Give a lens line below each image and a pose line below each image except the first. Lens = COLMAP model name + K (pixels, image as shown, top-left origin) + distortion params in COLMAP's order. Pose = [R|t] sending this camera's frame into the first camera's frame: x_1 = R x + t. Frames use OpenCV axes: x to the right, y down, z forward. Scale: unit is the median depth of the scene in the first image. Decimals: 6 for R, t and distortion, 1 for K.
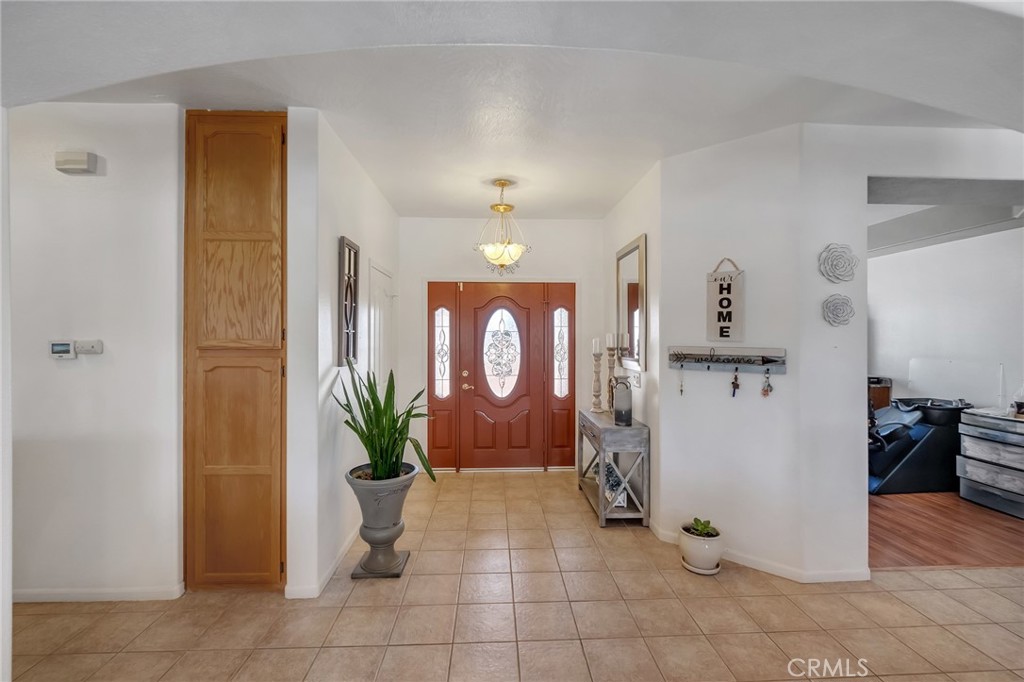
lens RADIAL K [[445.8, 0, 512.6], [0, 445.8, 337.6], [0, 0, 1]] dist [0.001721, -0.003596]
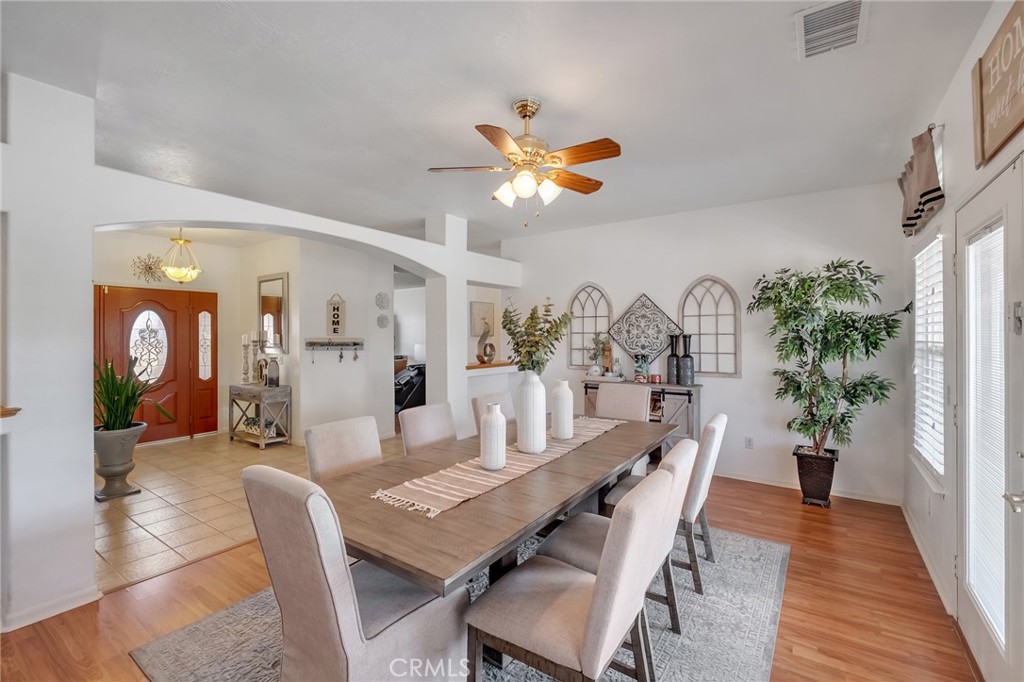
lens RADIAL K [[445.8, 0, 512.1], [0, 445.8, 335.2], [0, 0, 1]] dist [0.001721, -0.003596]
pose [[0.607056, -0.007780, 0.794621, -0.524964], [0.005768, 0.999969, 0.005383, 0.002040], [-0.794638, 0.001316, 0.607082, -0.698030]]
